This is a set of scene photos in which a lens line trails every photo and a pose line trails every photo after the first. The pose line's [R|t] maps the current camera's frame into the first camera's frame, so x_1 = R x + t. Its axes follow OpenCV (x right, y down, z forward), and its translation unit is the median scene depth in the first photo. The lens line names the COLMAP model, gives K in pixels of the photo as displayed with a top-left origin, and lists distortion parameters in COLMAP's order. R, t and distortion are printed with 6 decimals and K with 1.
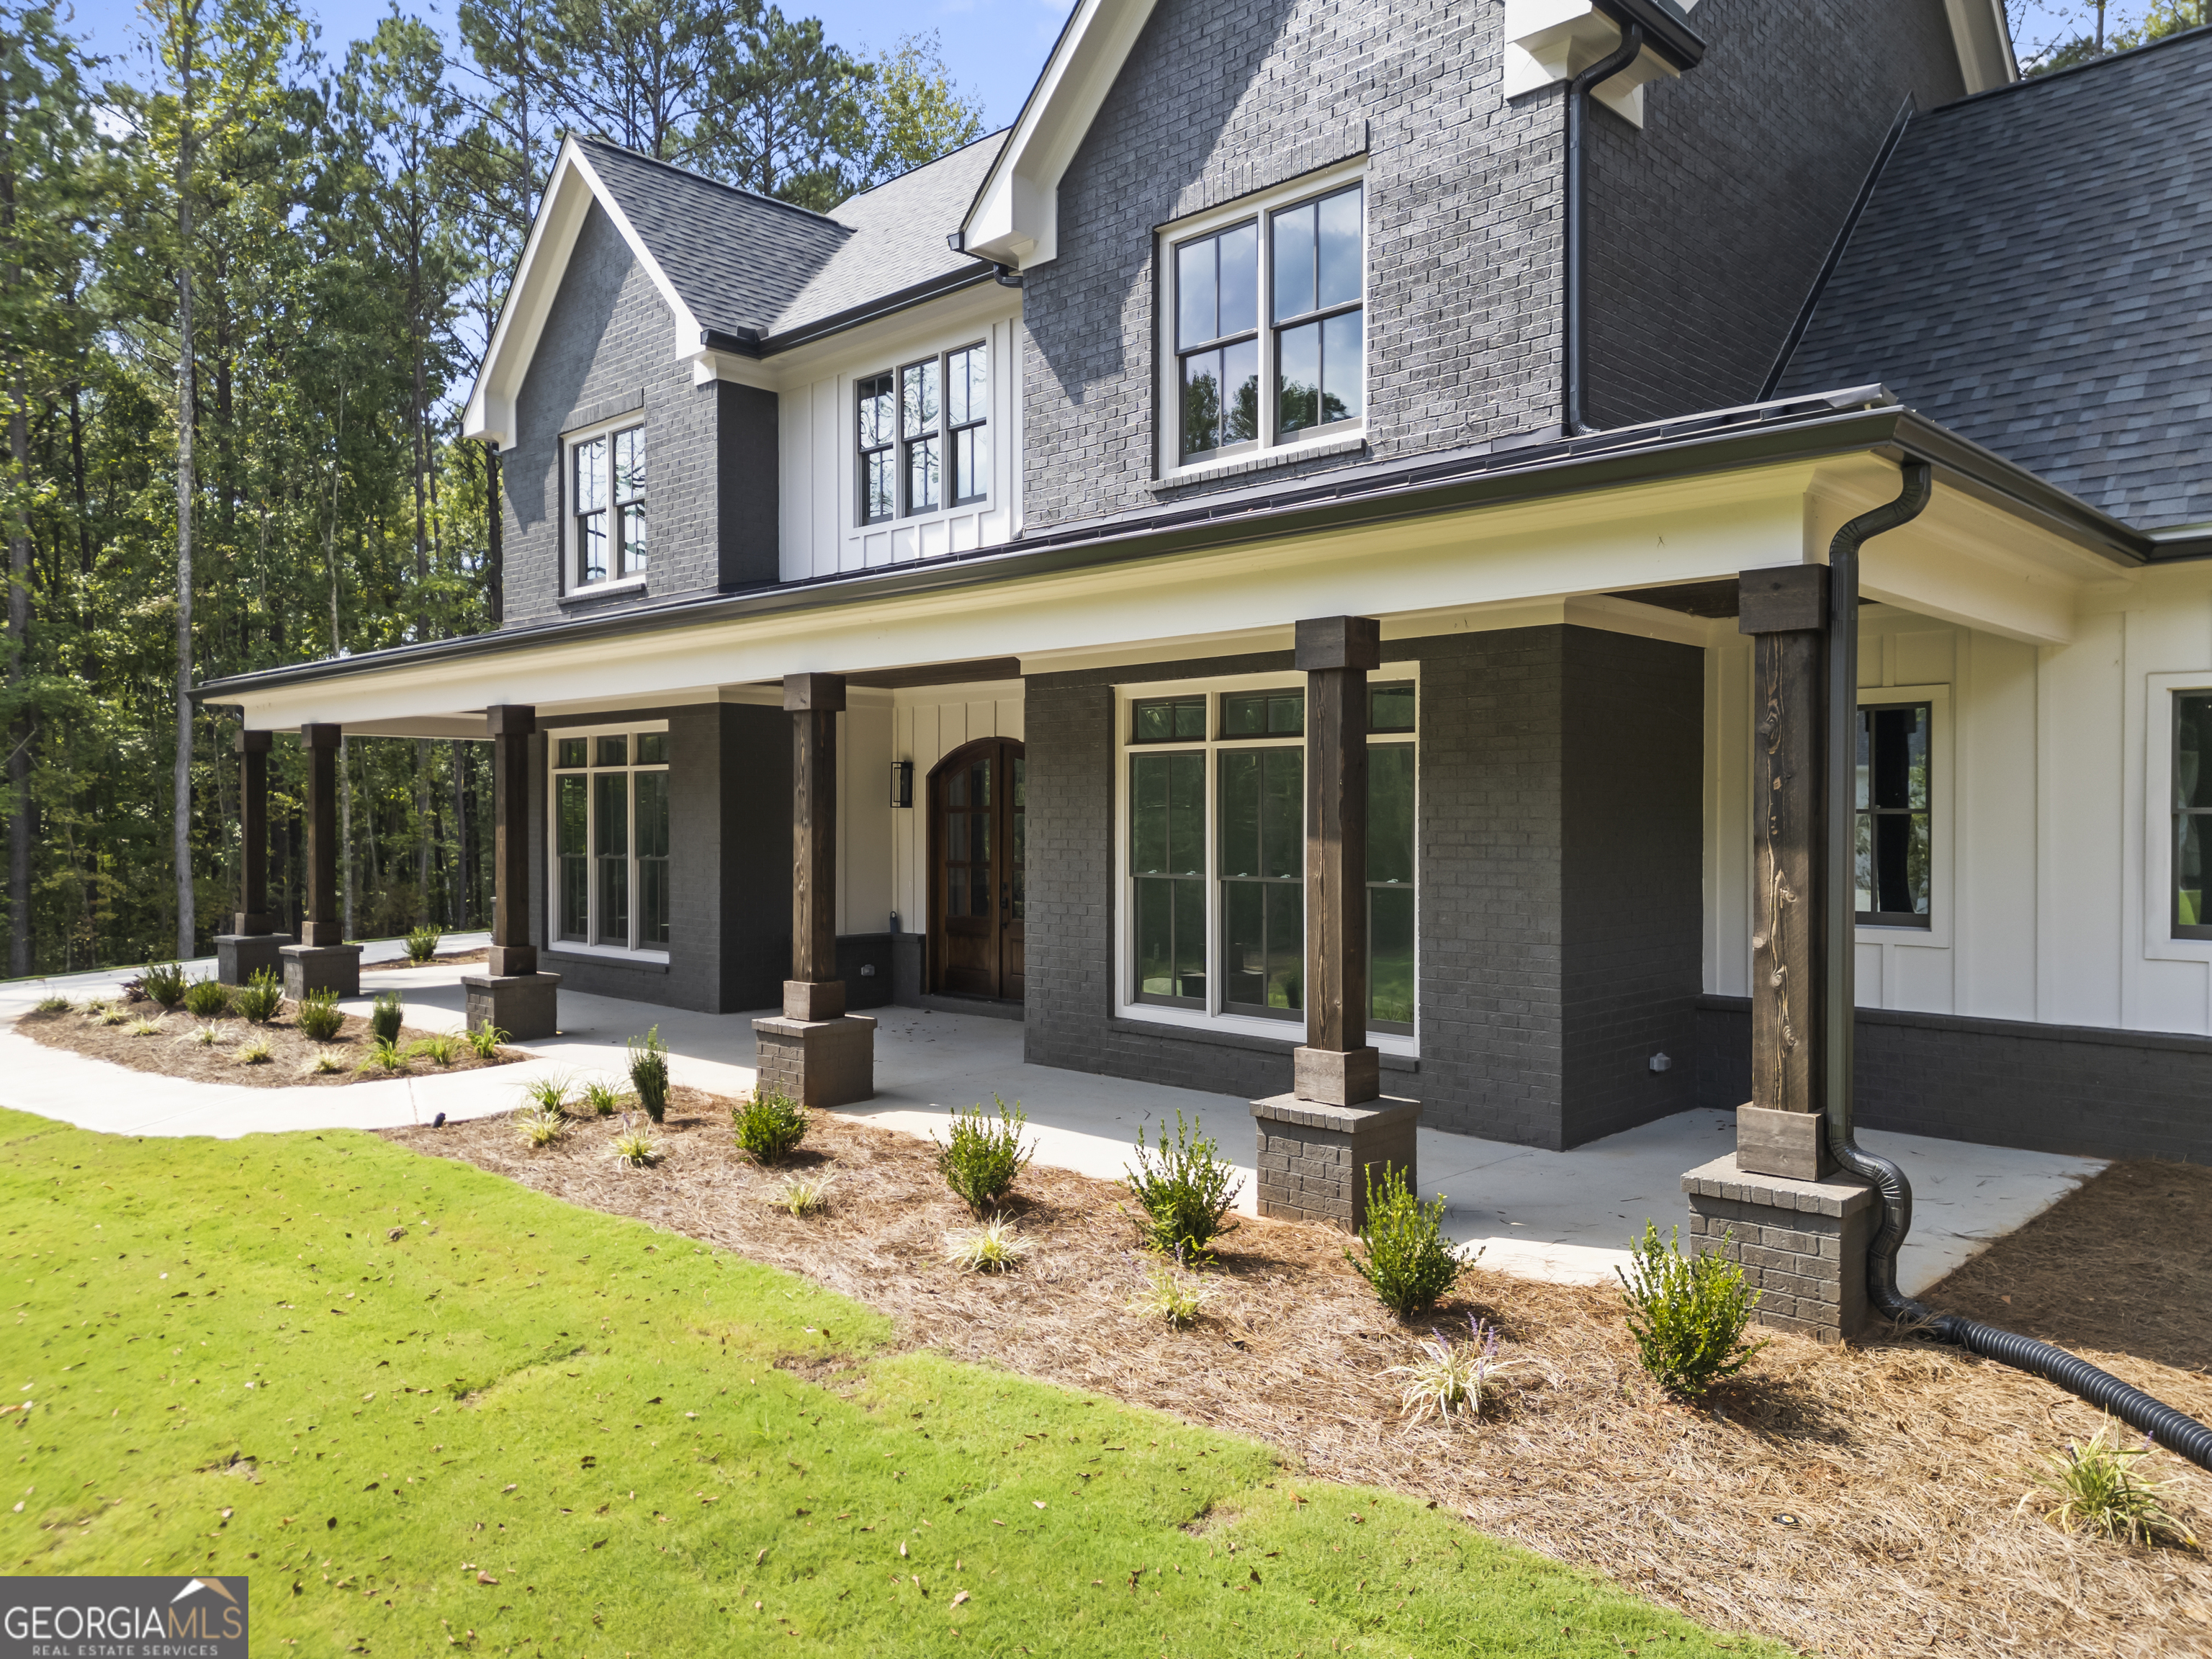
lens RADIAL K [[1580.2, 0, 1106.0], [0, 1580.2, 829.5], [0, 0, 1]] dist [0.020006, -0.006010]
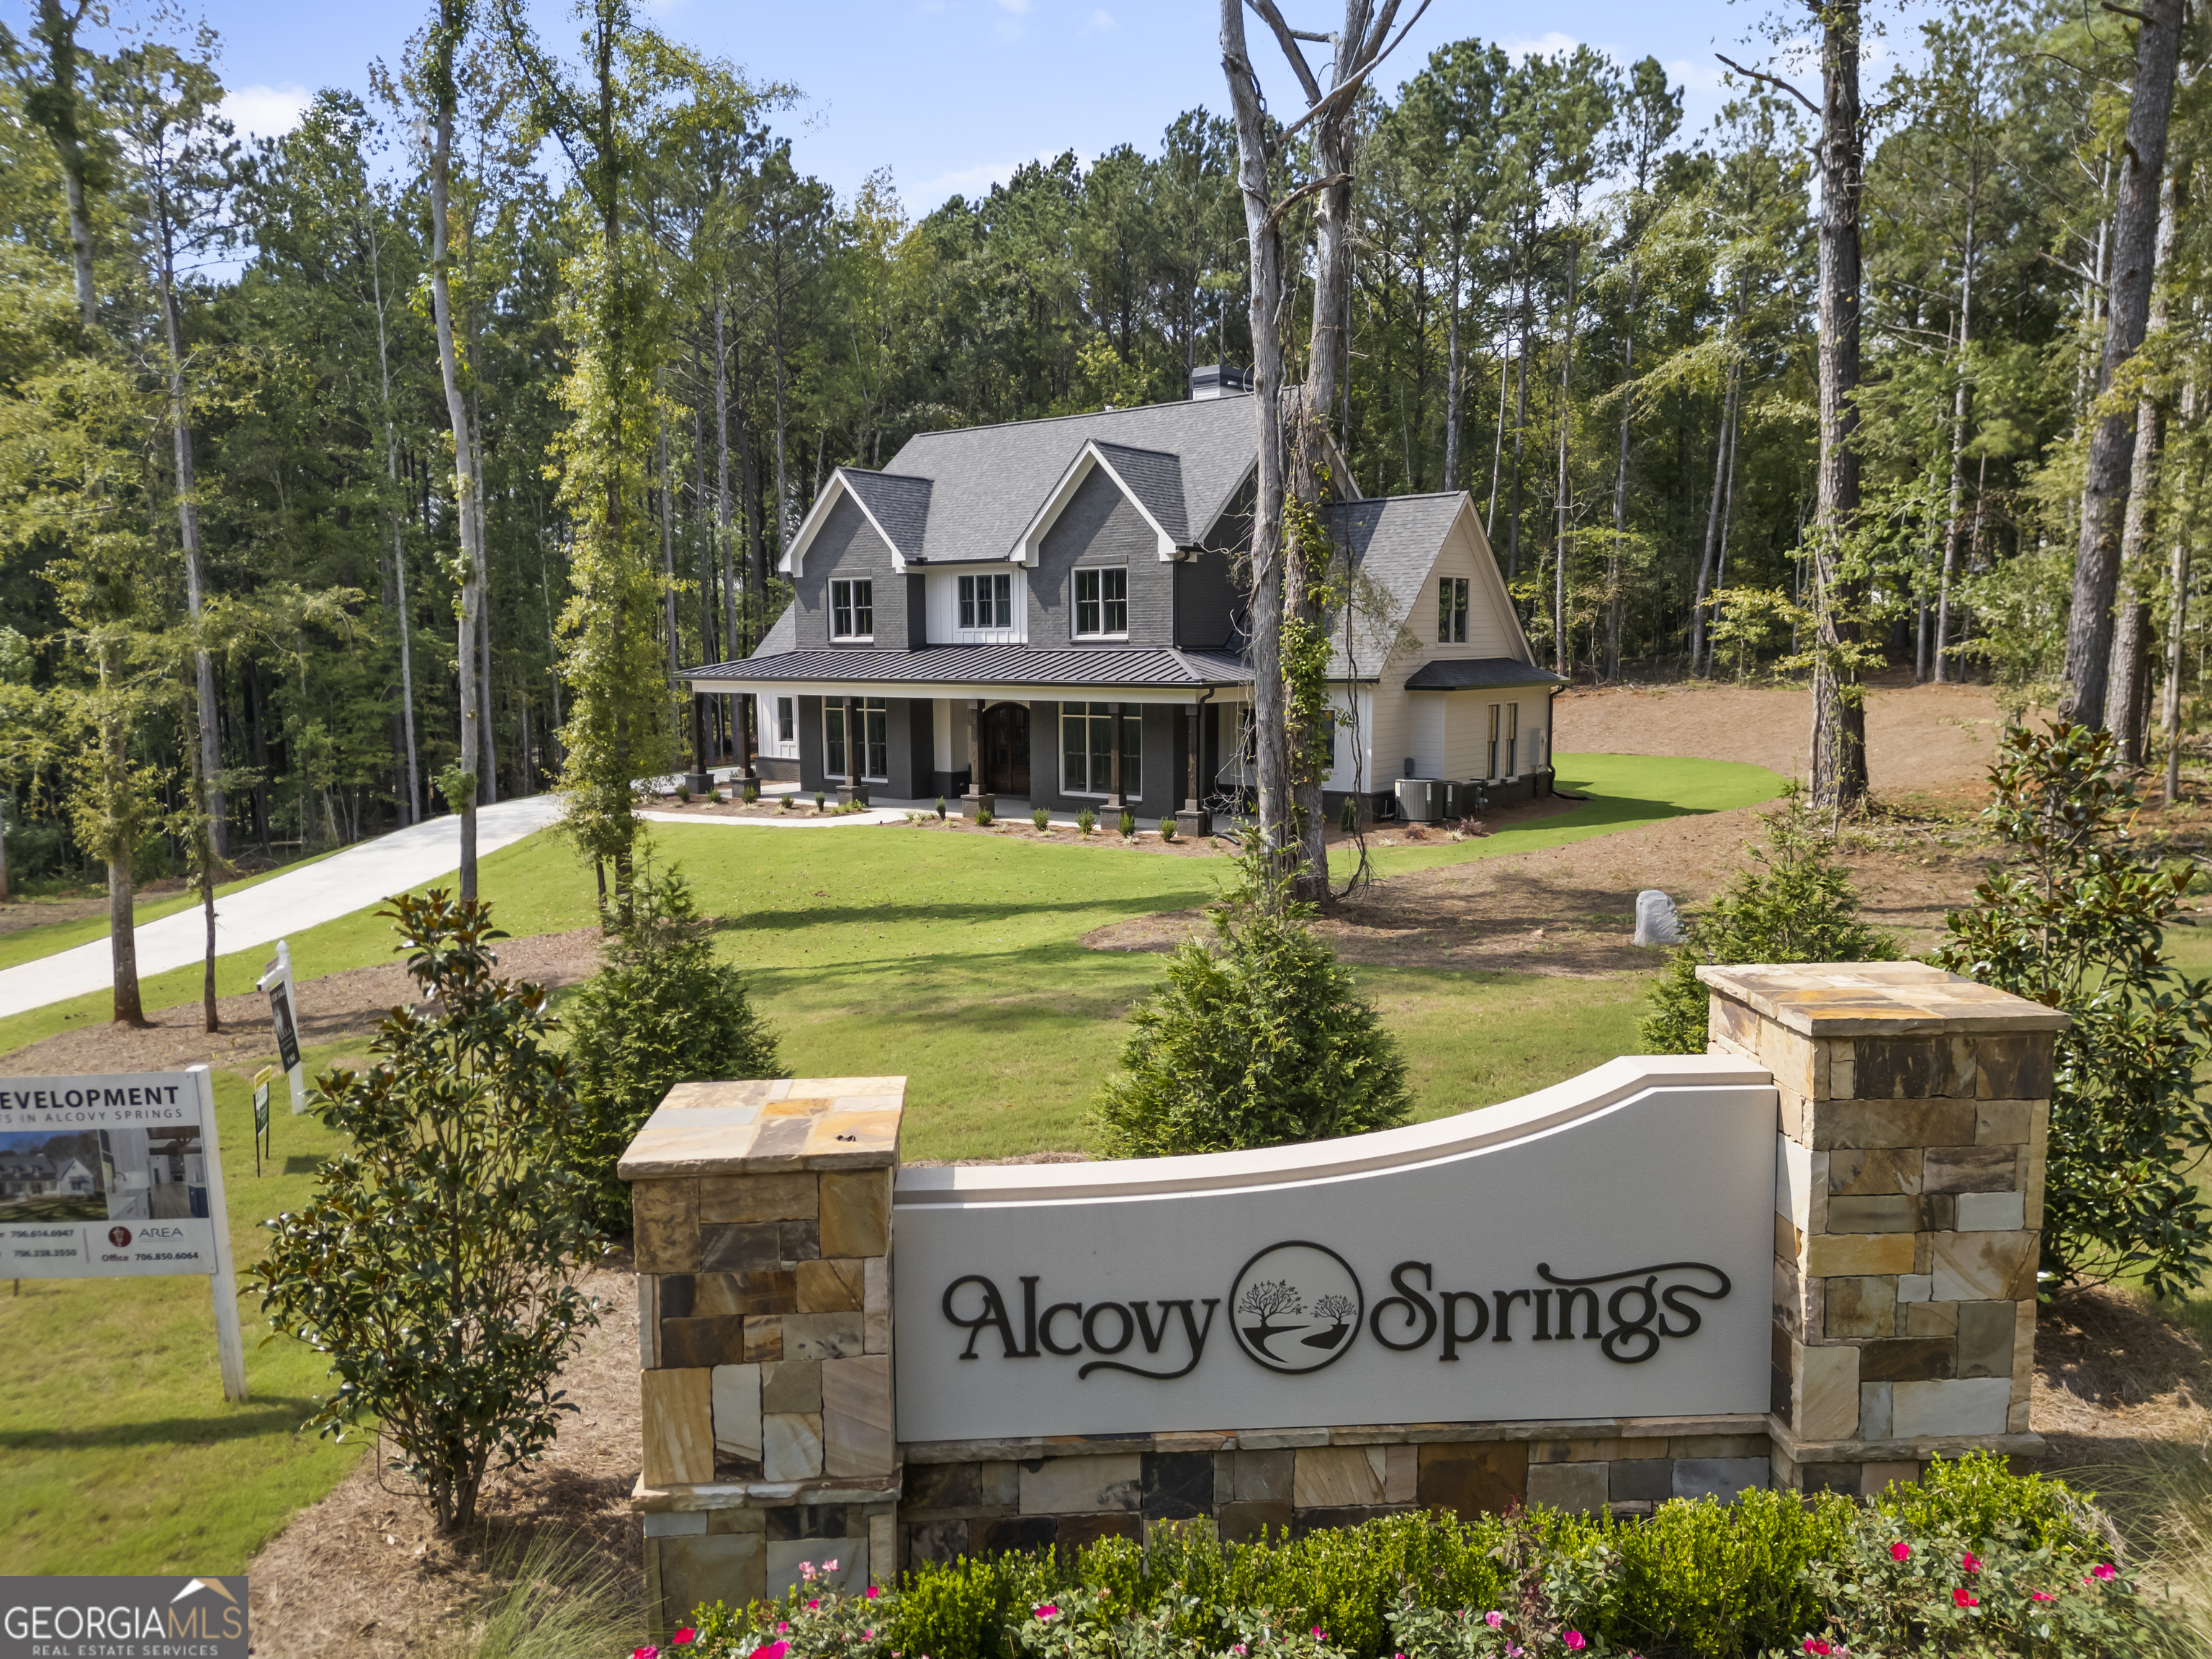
lens RADIAL K [[1540.5, 0, 1104.5], [0, 1540.5, 803.9], [0, 0, 1]] dist [0.032995, -0.027284]
pose [[0.995329, -0.015856, 0.095230, -0.271600], [0.006984, 0.995661, 0.092788, -0.213875], [-0.096288, -0.091690, 0.991121, -2.935155]]
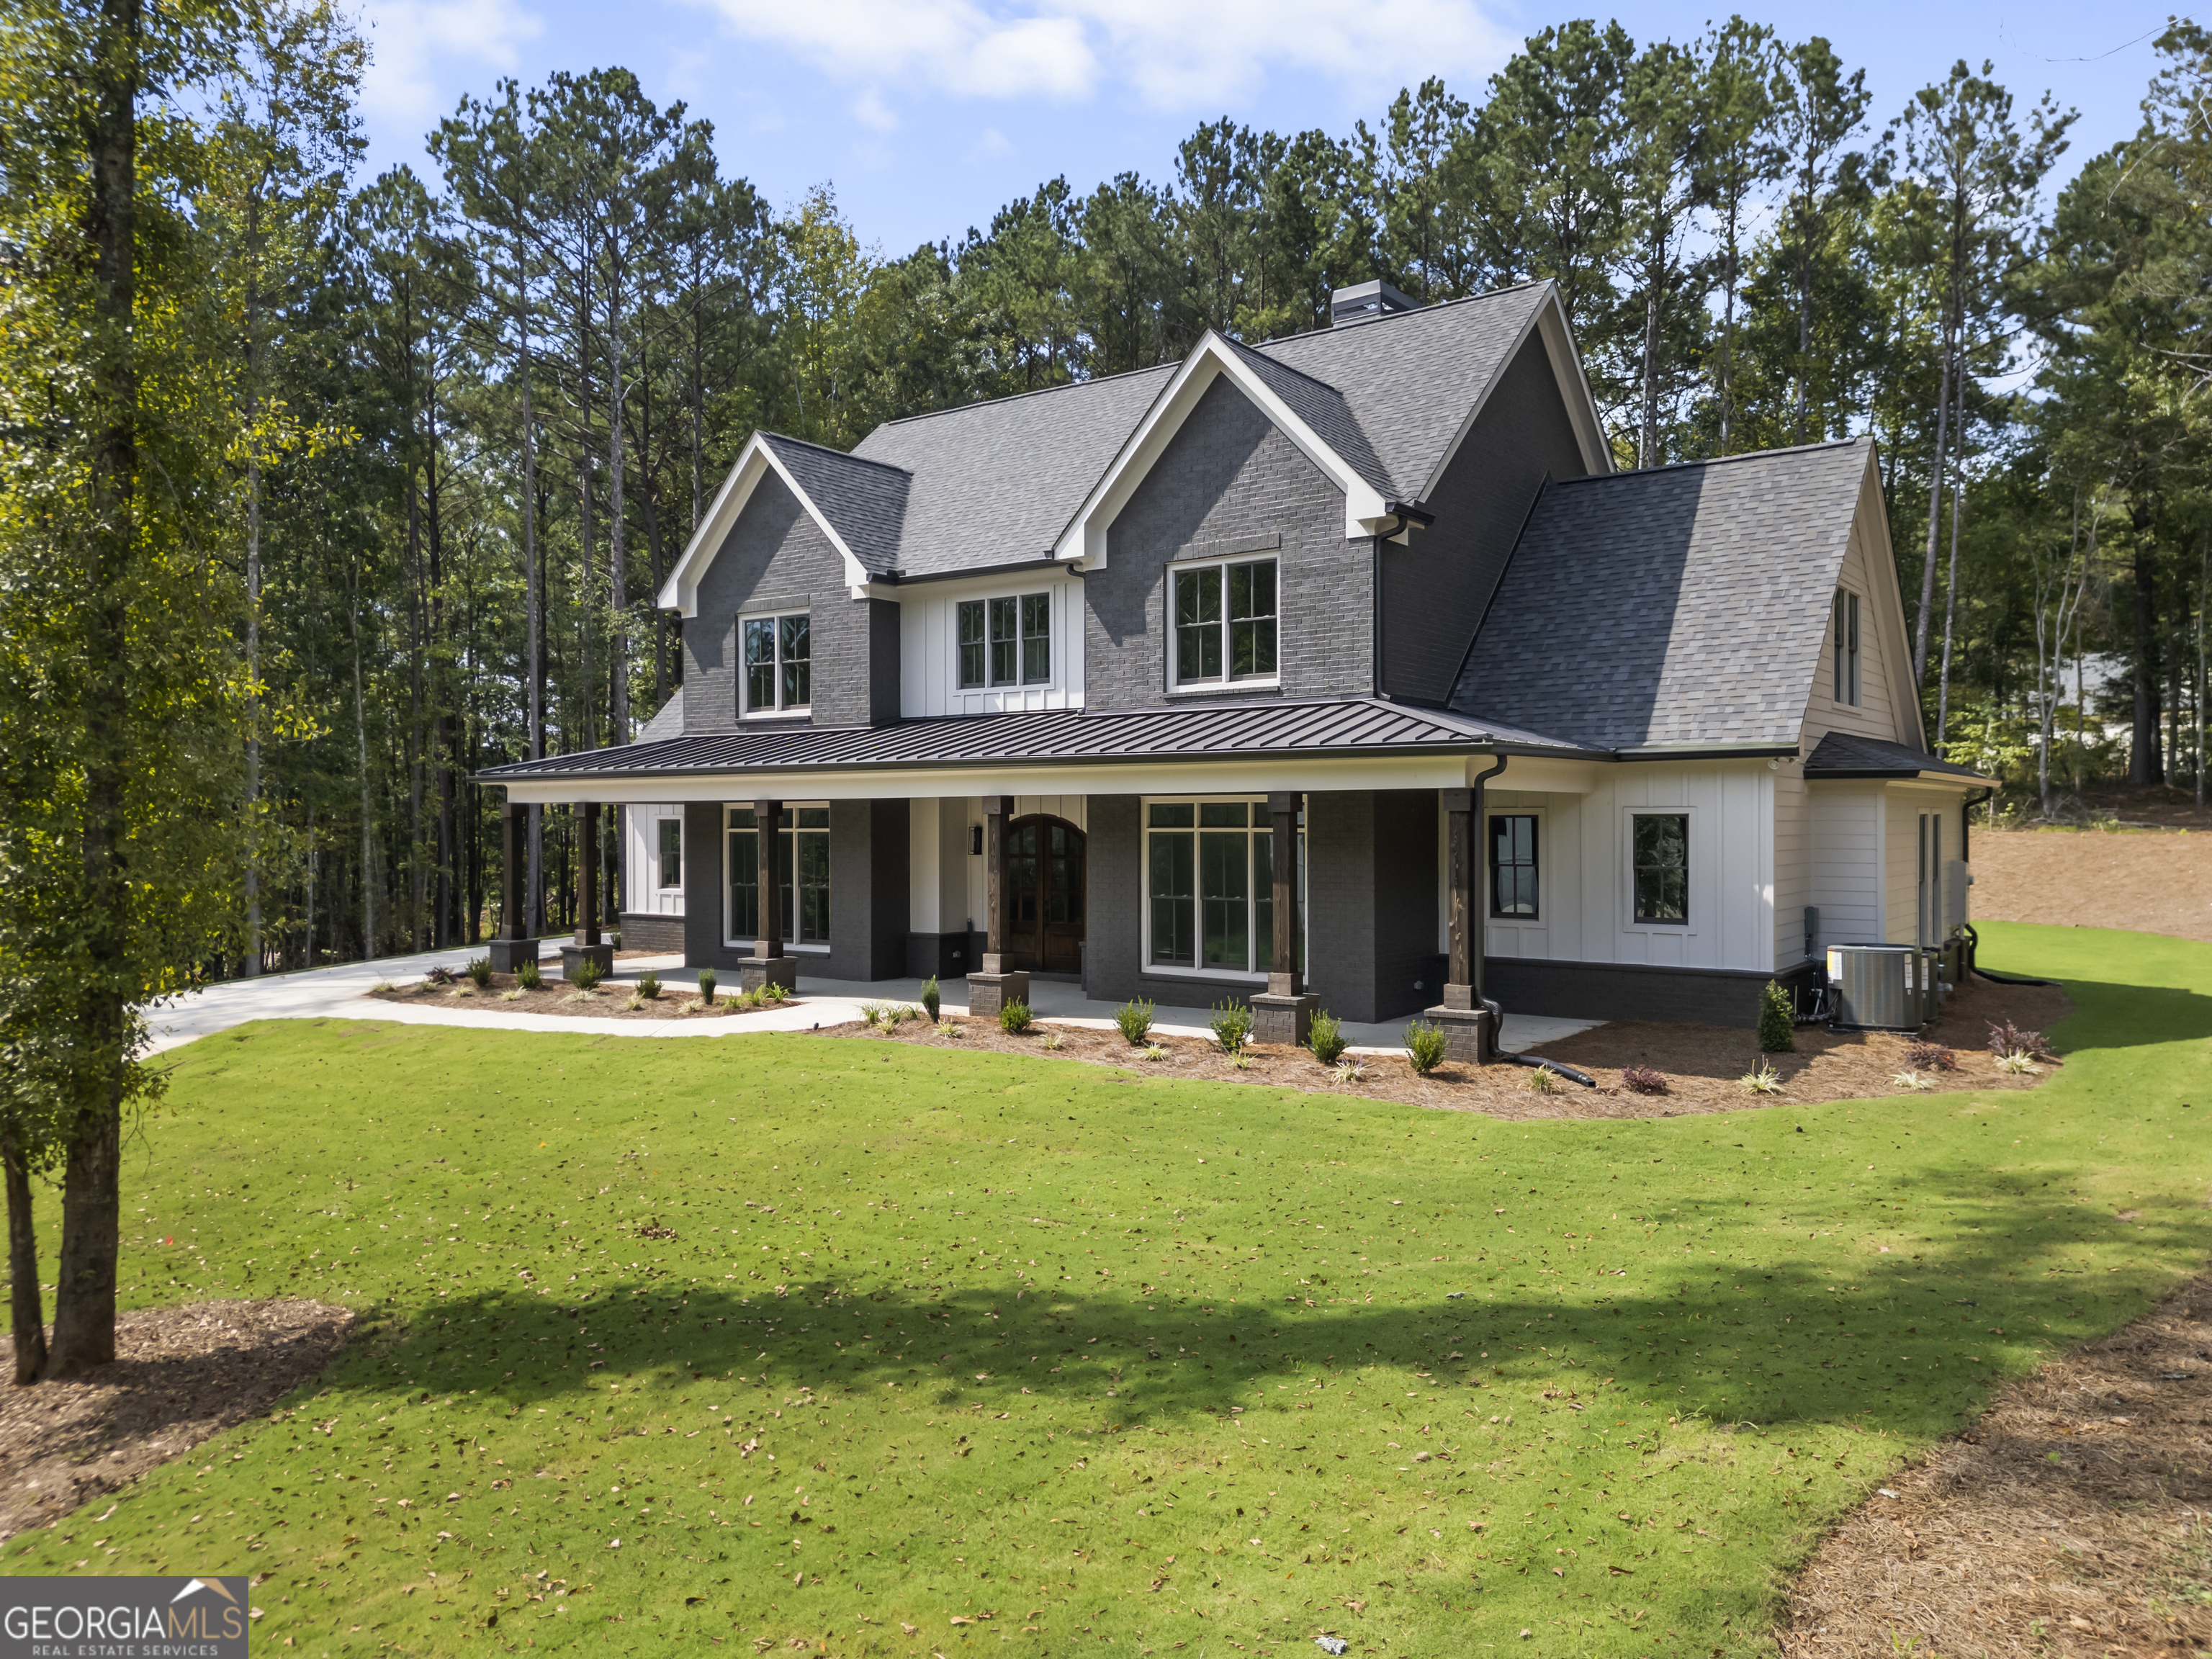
lens RADIAL K [[1549.8, 0, 1106.0], [0, 1549.8, 829.5], [0, 0, 1]] dist [0.043561, 0.000356]
pose [[0.991125, -0.002931, 0.132898, -0.359516], [0.003664, 0.999979, -0.005267, -0.054112], [-0.132880, 0.005707, 0.991116, -1.062091]]
